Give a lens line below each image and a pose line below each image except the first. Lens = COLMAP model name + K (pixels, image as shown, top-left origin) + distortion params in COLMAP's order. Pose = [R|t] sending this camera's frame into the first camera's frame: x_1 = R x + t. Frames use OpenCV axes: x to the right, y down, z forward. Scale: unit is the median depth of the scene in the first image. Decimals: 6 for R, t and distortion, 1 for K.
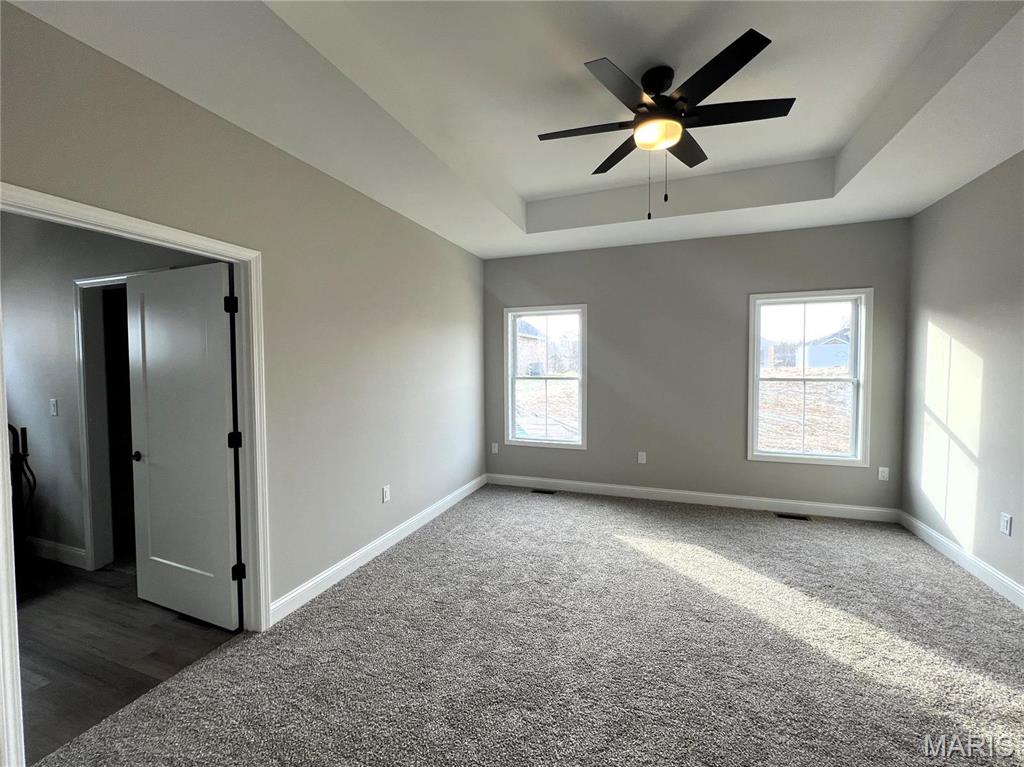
lens RADIAL K [[424.5, 0, 516.8], [0, 424.5, 381.2], [0, 0, 1]] dist [-0.000388, 0.000051]
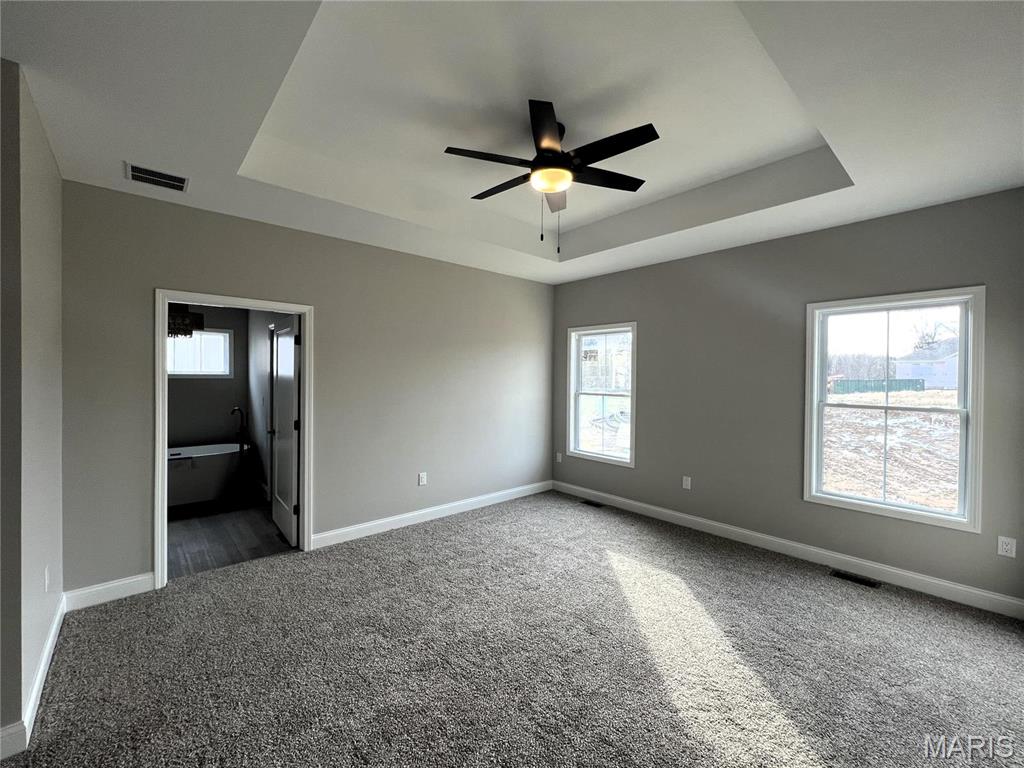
lens RADIAL K [[424.5, 0, 516.8], [0, 424.5, 381.7], [0, 0, 1]] dist [-0.000388, 0.000051]
pose [[0.882538, 0.021739, -0.469739, 0.477224], [-0.034964, 0.999199, -0.019447, -0.013427], [0.468940, 0.033587, 0.882591, -0.012469]]
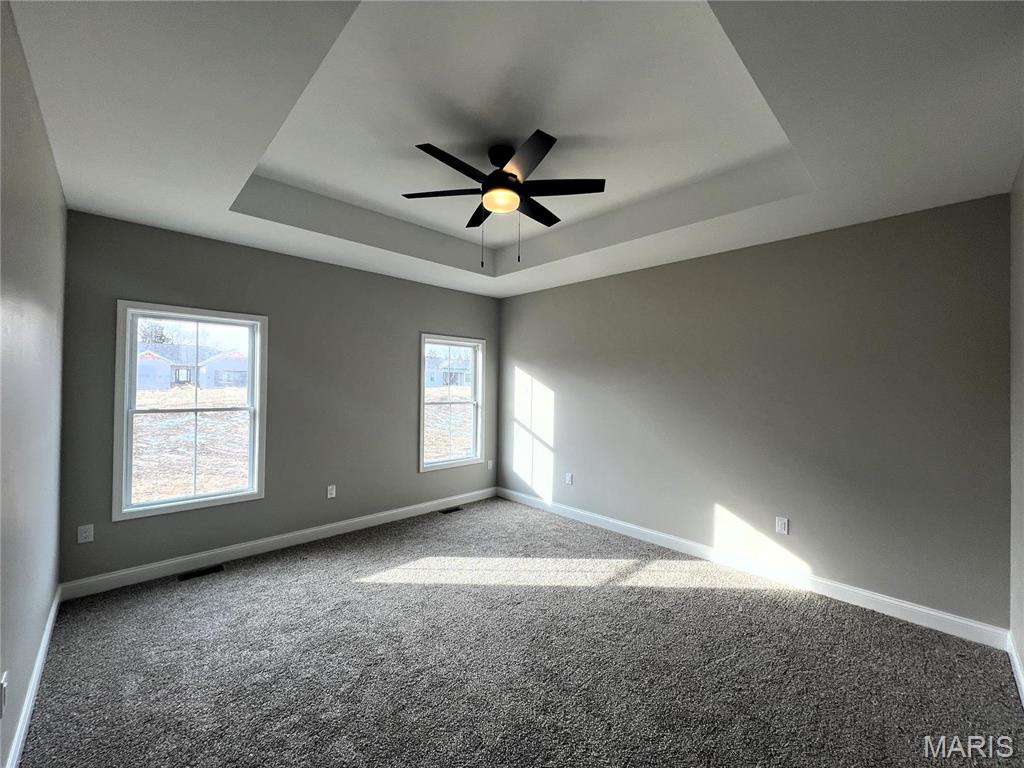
lens RADIAL K [[405.8, 0, 506.9], [0, 405.8, 381.4], [0, 0, 1]] dist [0.000804, 0.000140]
pose [[0.448133, 0.022020, 0.893696, -0.397417], [0.025084, 0.998993, -0.037193, -0.021959], [-0.893615, 0.039085, 0.447129, 0.299700]]
